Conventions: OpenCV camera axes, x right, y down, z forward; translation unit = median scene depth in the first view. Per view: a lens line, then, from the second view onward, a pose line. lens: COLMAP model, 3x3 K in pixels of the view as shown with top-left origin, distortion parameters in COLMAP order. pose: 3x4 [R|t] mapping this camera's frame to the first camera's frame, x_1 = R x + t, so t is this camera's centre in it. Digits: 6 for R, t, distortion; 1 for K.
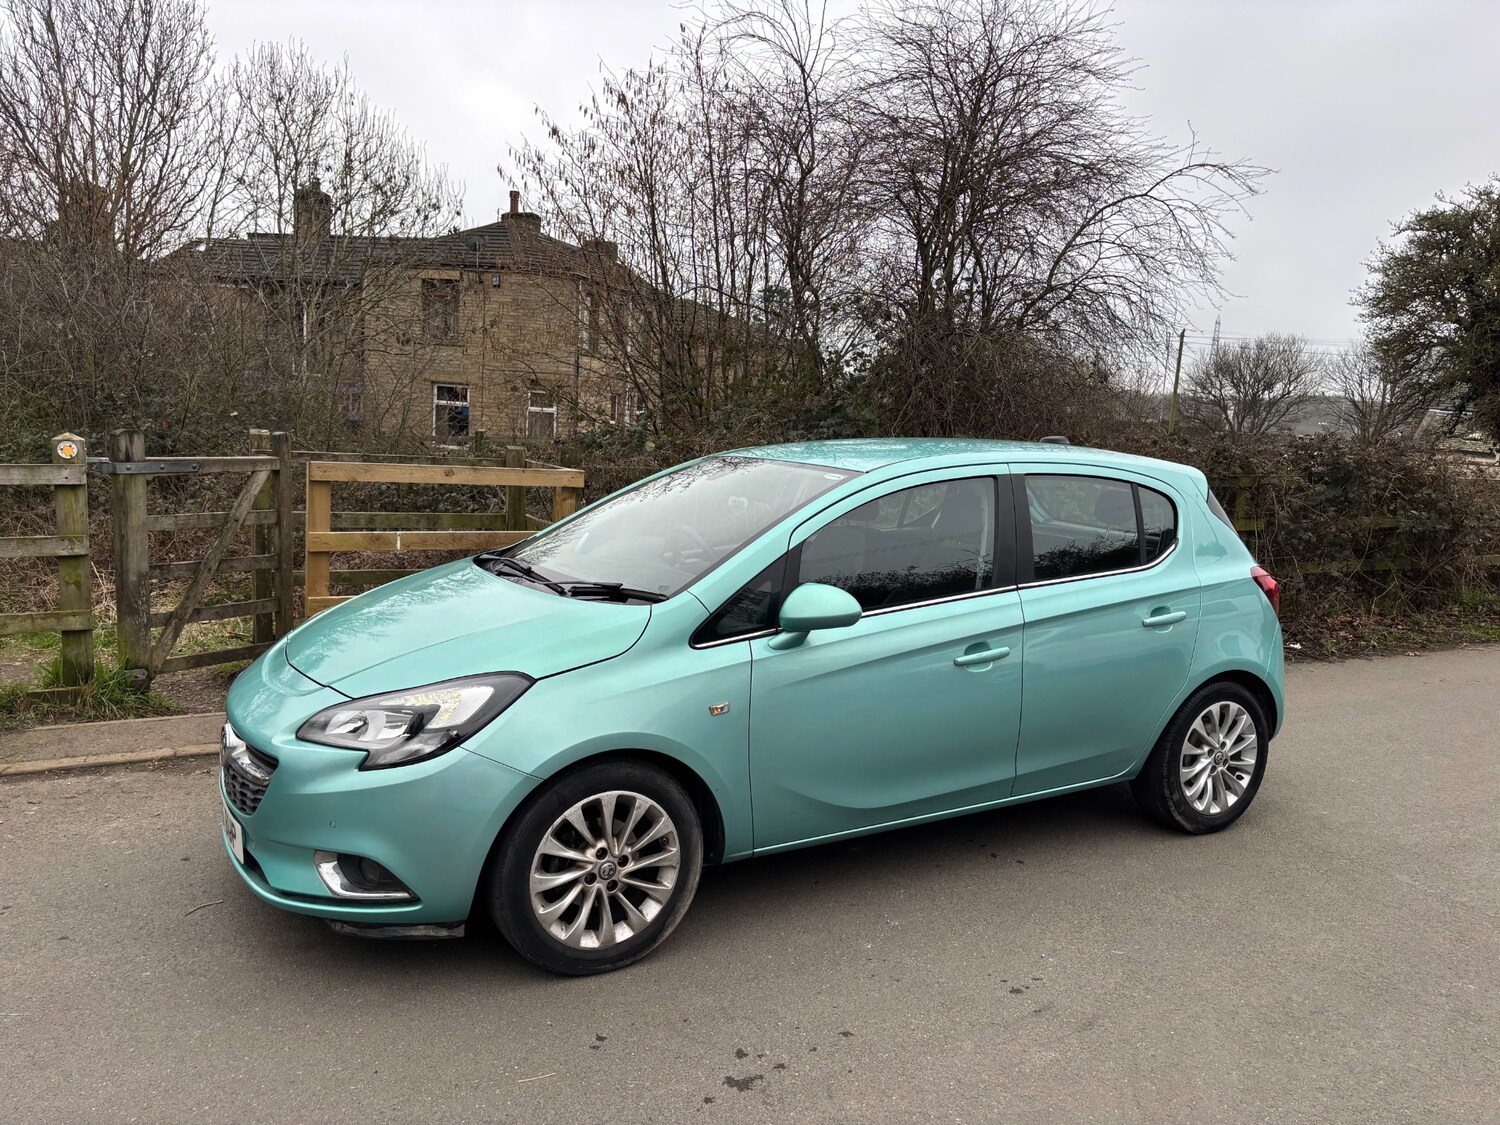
lens RADIAL K [[1131.5, 0, 741.7], [0, 1131.5, 565.3], [0, 0, 1]] dist [0.042106, -0.039611]
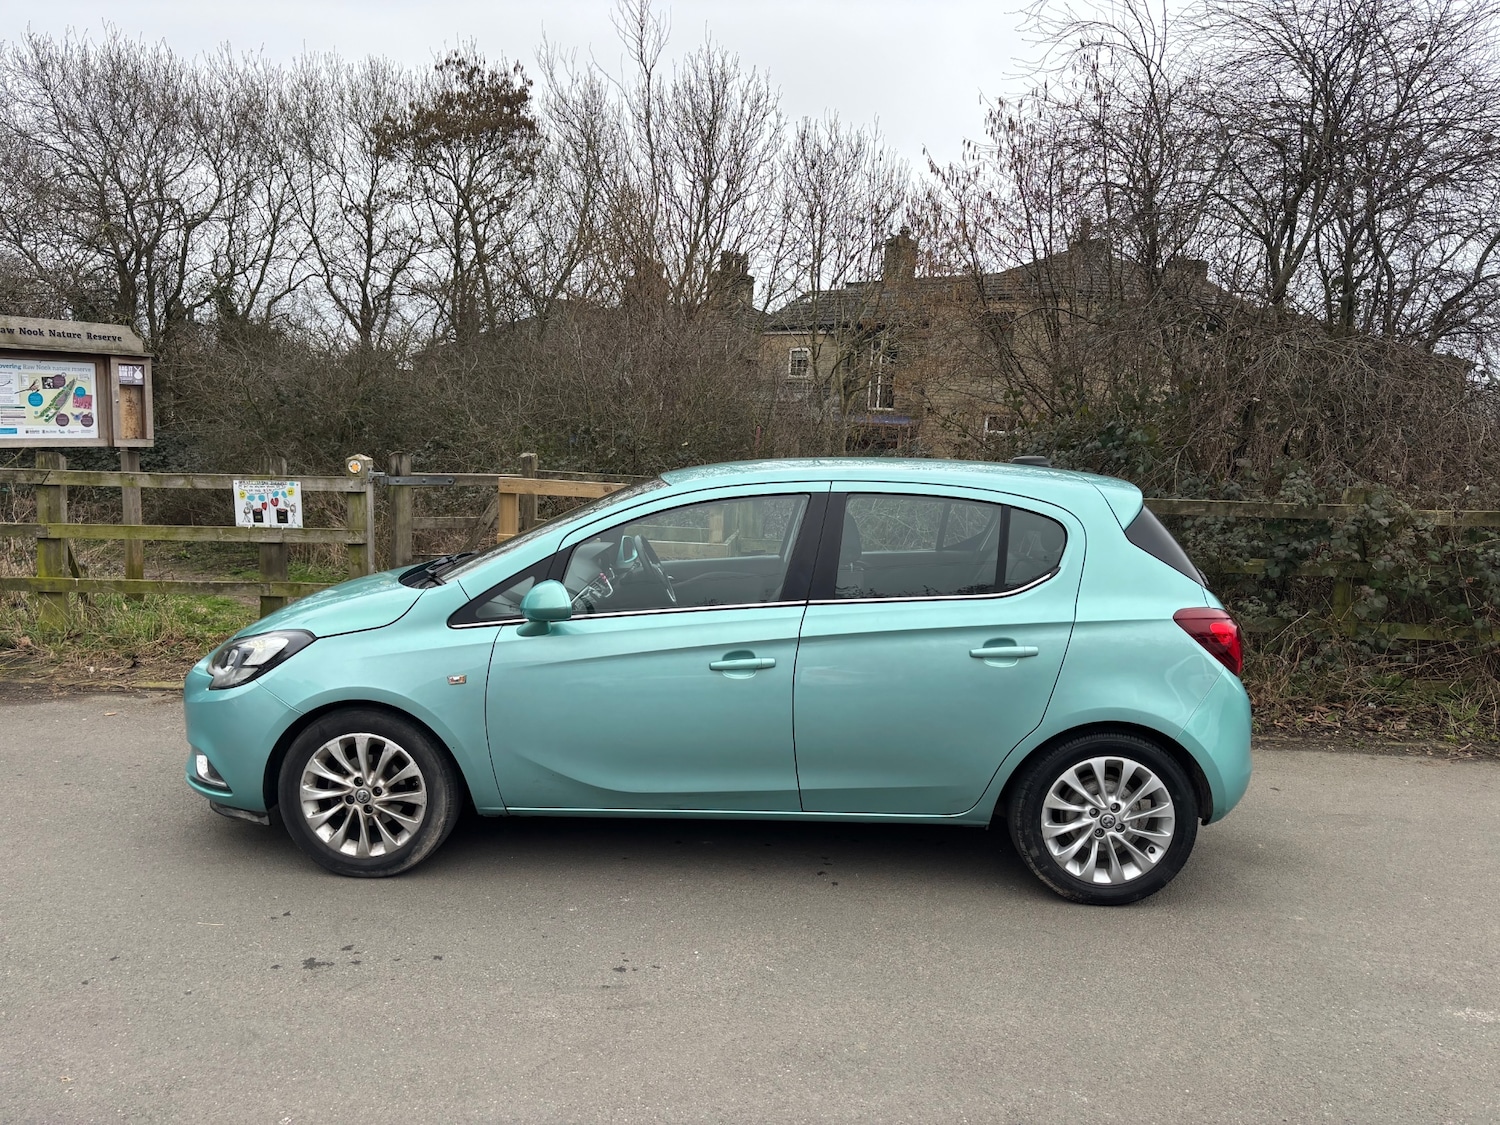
lens RADIAL K [[1131.5, 0, 737.0], [0, 1131.5, 565.7], [0, 0, 1]] dist [0.042106, -0.039611]
pose [[0.849689, 0.051112, -0.524802, 0.299280], [-0.065032, 0.997850, -0.008109, -0.000550], [0.523259, 0.041019, 0.851186, 0.046506]]
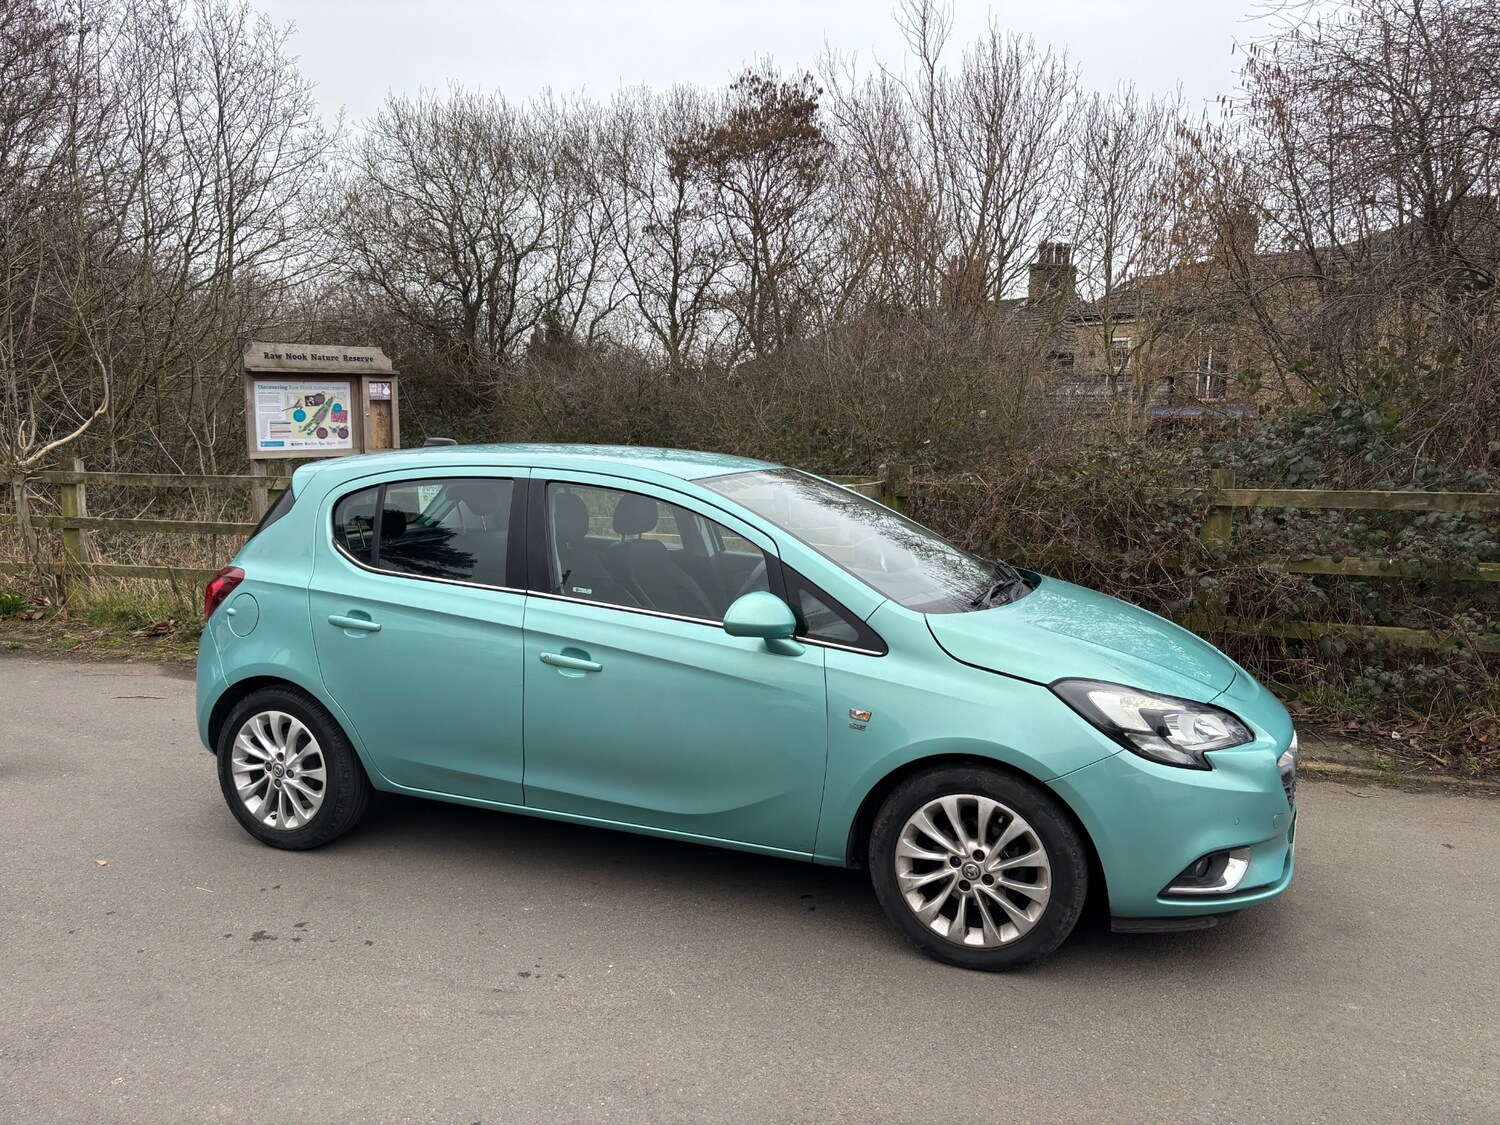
lens RADIAL K [[1131.5, 0, 739.8], [0, 1131.5, 556.0], [0, 0, 1]] dist [0.042106, -0.039611]
pose [[0.659862, 0.049612, -0.749747, 0.387178], [-0.073814, 0.997272, 0.001026, -0.007654], [0.747753, 0.054664, 0.661724, 0.150381]]
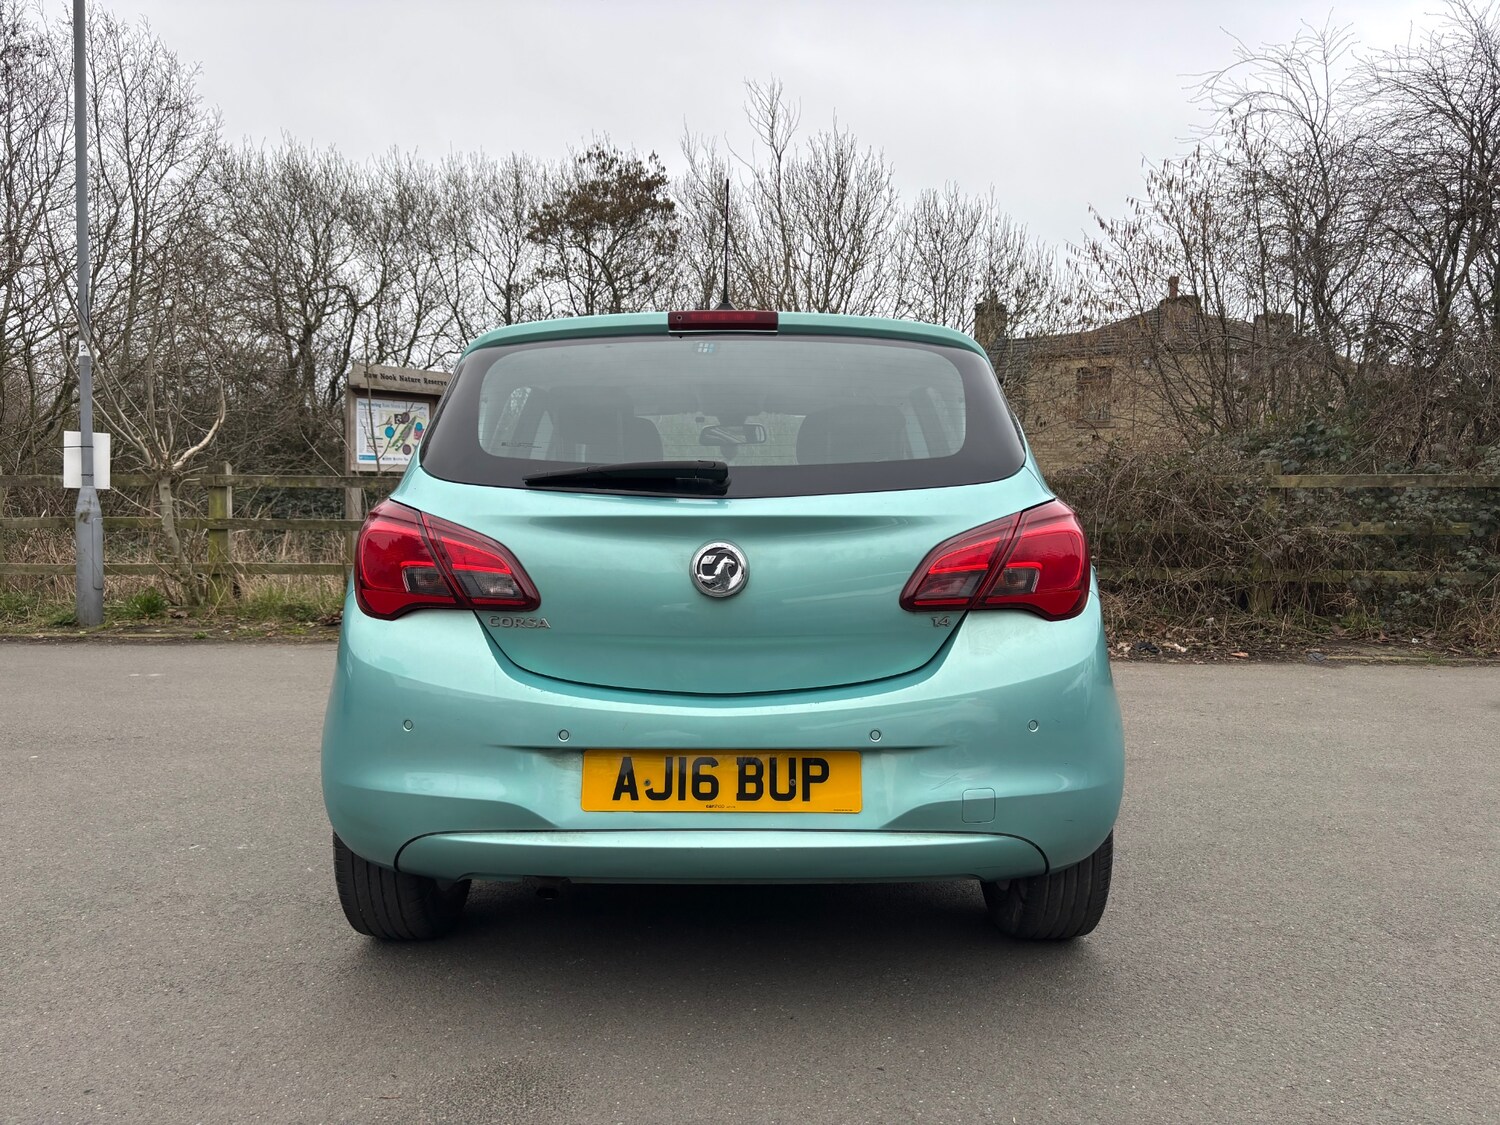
lens RADIAL K [[1131.5, 0, 741.8], [0, 1131.5, 563.7], [0, 0, 1]] dist [0.042106, -0.039611]
pose [[0.825004, -0.001914, -0.565124, 0.236915], [-0.046813, 0.996326, -0.071715, 0.088823], [0.563185, 0.085620, 0.821883, -0.184116]]
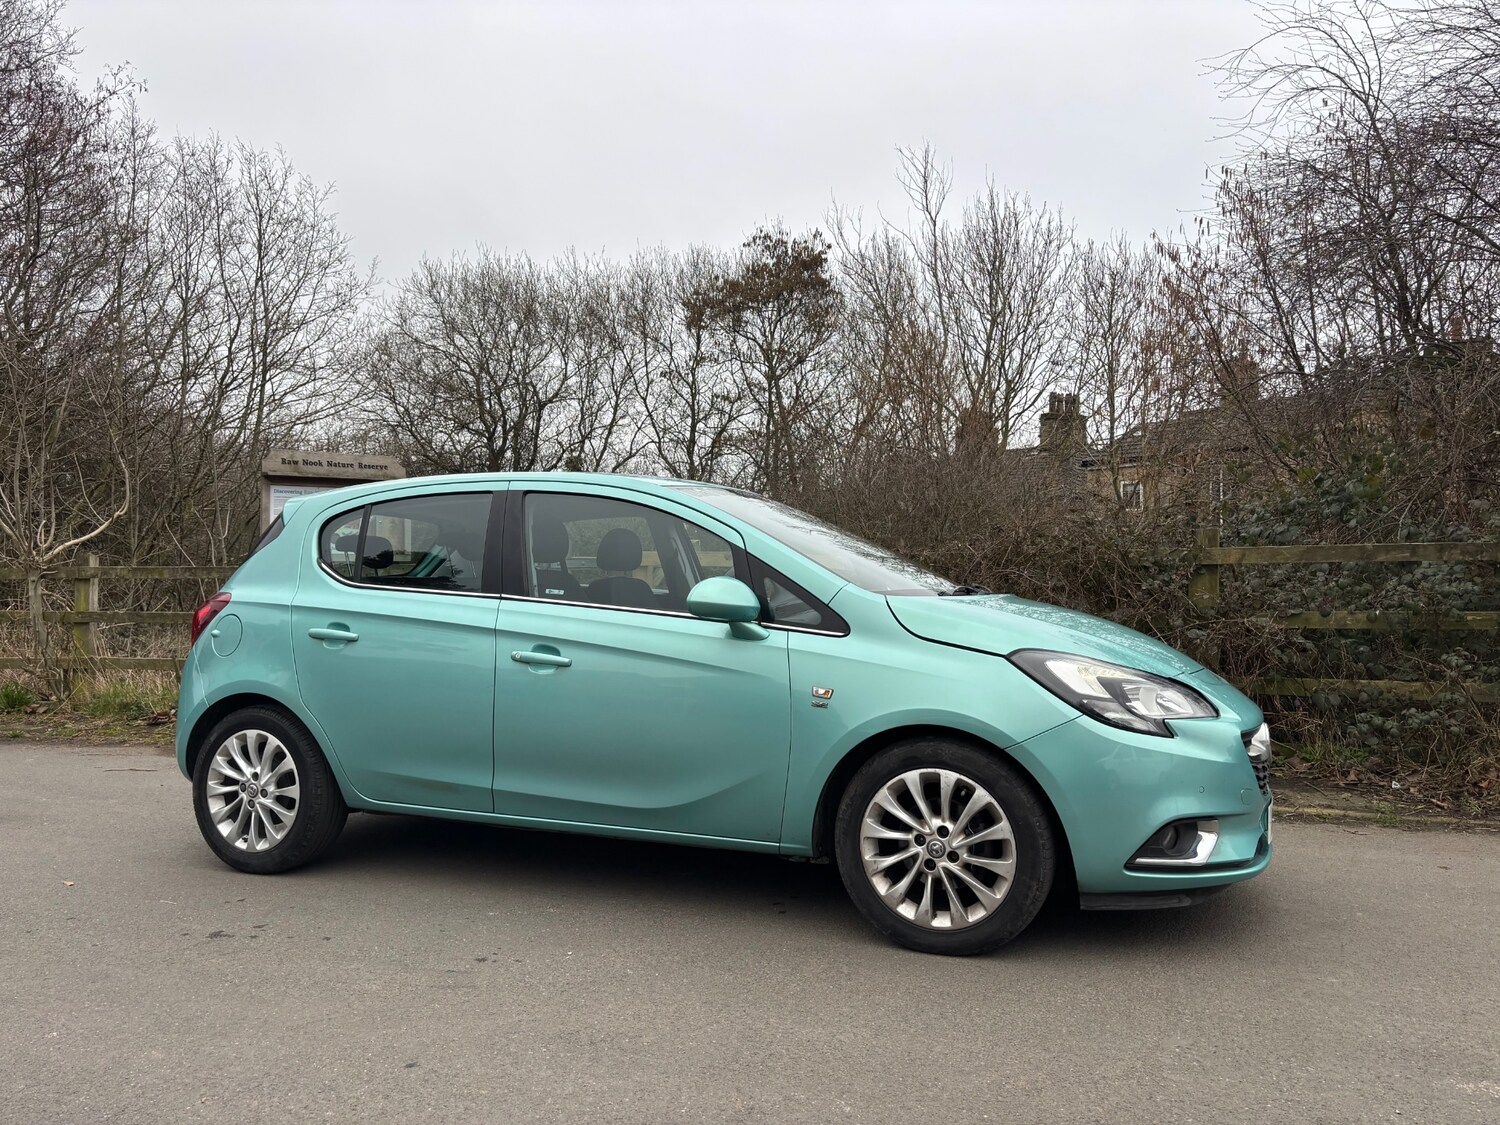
lens RADIAL K [[1131.5, 0, 745.7], [0, 1131.5, 551.5], [0, 0, 1]] dist [0.042106, -0.039611]
pose [[0.647926, -0.062794, -0.759110, 0.406509], [-0.068474, 0.987759, -0.140153, 0.048148], [0.758619, 0.142788, 0.635696, 0.165251]]
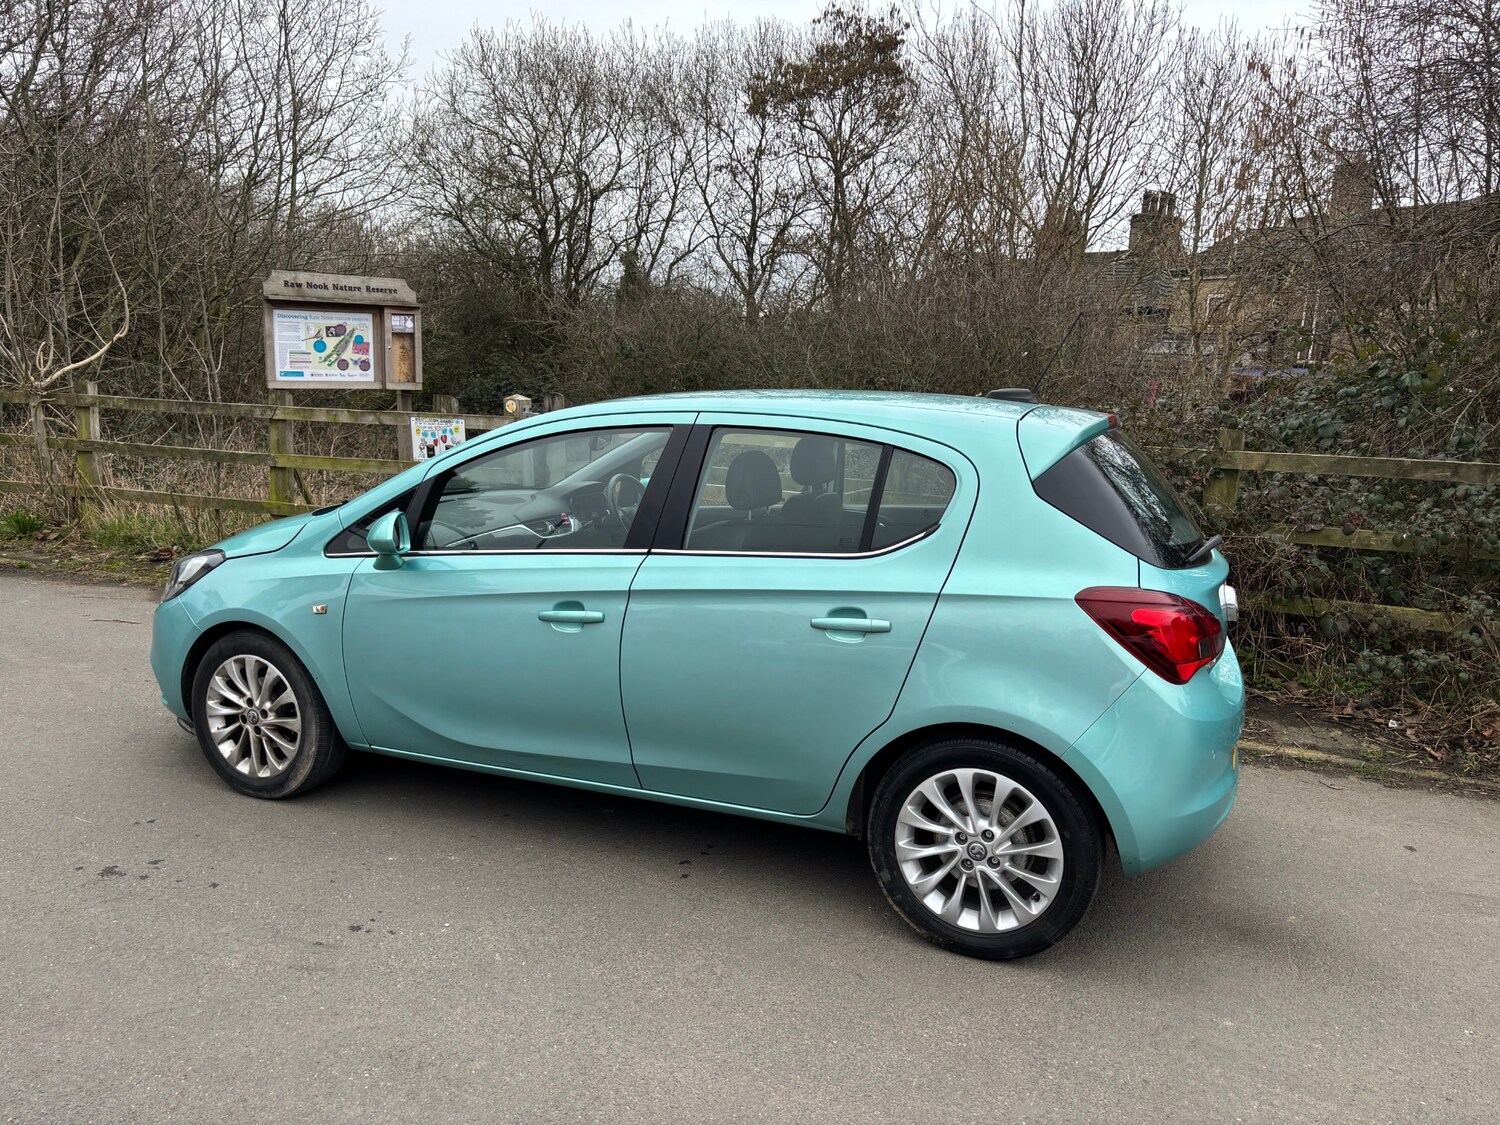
lens RADIAL K [[1131.5, 0, 752.1], [0, 1131.5, 560.3], [0, 0, 1]] dist [0.042106, -0.039611]
pose [[0.603185, 0.111825, -0.789723, 0.410204], [-0.112105, 0.992180, 0.054868, -0.012821], [0.789684, 0.055436, 0.611004, 0.222371]]
